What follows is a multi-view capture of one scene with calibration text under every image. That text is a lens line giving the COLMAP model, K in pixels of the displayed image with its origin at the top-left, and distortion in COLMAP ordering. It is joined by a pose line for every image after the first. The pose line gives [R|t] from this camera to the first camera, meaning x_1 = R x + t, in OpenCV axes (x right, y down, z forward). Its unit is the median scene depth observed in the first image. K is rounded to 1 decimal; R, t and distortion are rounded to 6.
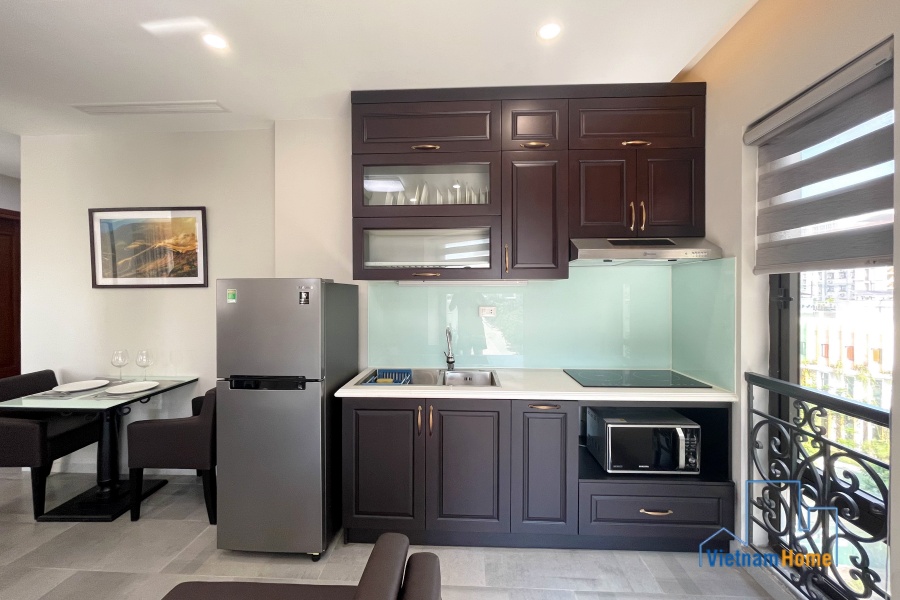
lens RADIAL K [[363.5, 0, 454.9], [0, 363.5, 296.0], [0, 0, 1]] dist [-0.000226, -0.000845]
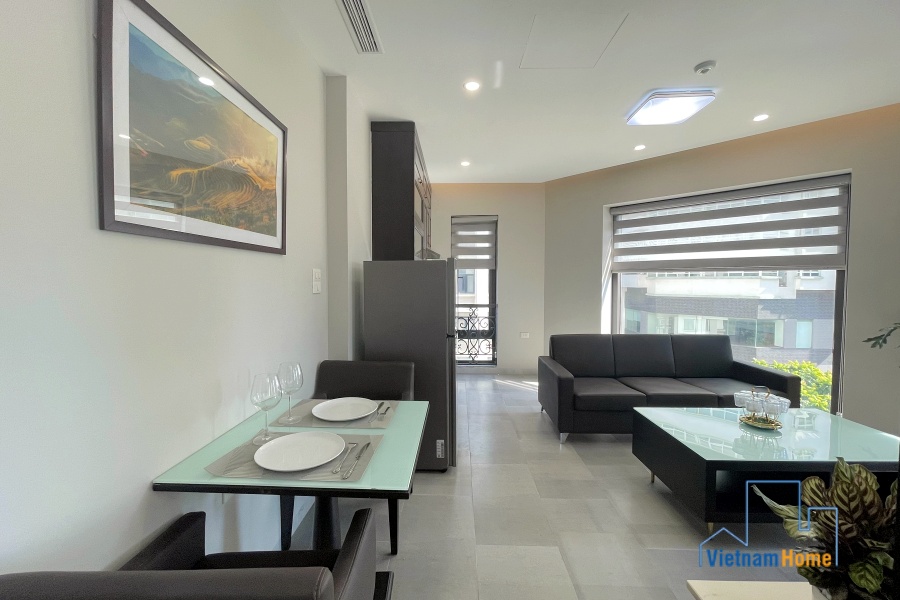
lens RADIAL K [[363.5, 0, 444.7], [0, 363.5, 295.2], [0, 0, 1]] dist [-0.000226, -0.000845]
pose [[-0.010739, -0.038824, 0.999188, -1.327447], [0.006047, 0.999225, 0.038890, 0.024177], [-0.999924, 0.006460, -0.010496, 0.723890]]
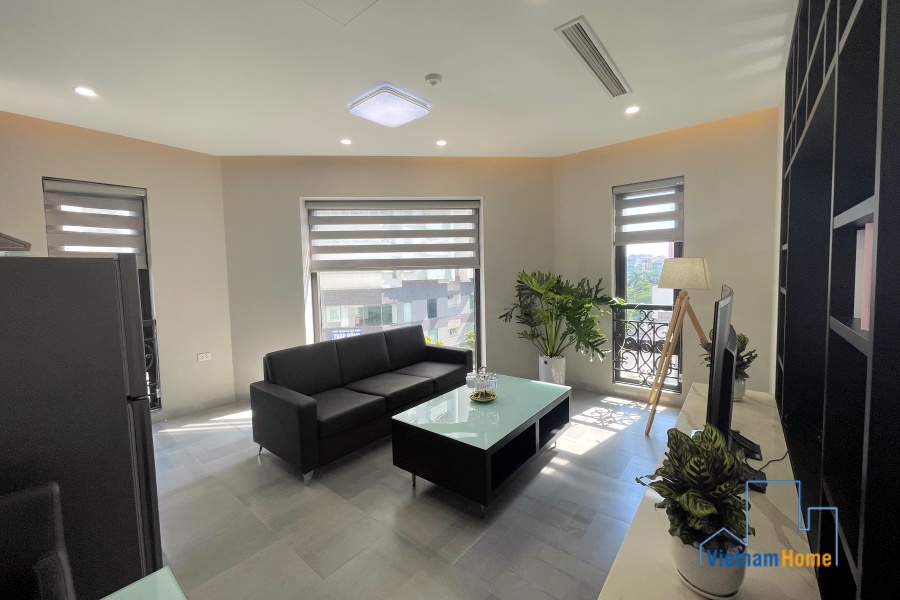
lens RADIAL K [[363.5, 0, 448.5], [0, 363.5, 293.9], [0, 0, 1]] dist [-0.000226, -0.000845]
pose [[-0.798673, -0.015141, 0.601575, -1.063691], [0.029078, 0.997545, 0.063711, 0.003135], [-0.601063, 0.068377, -0.796271, 0.824816]]
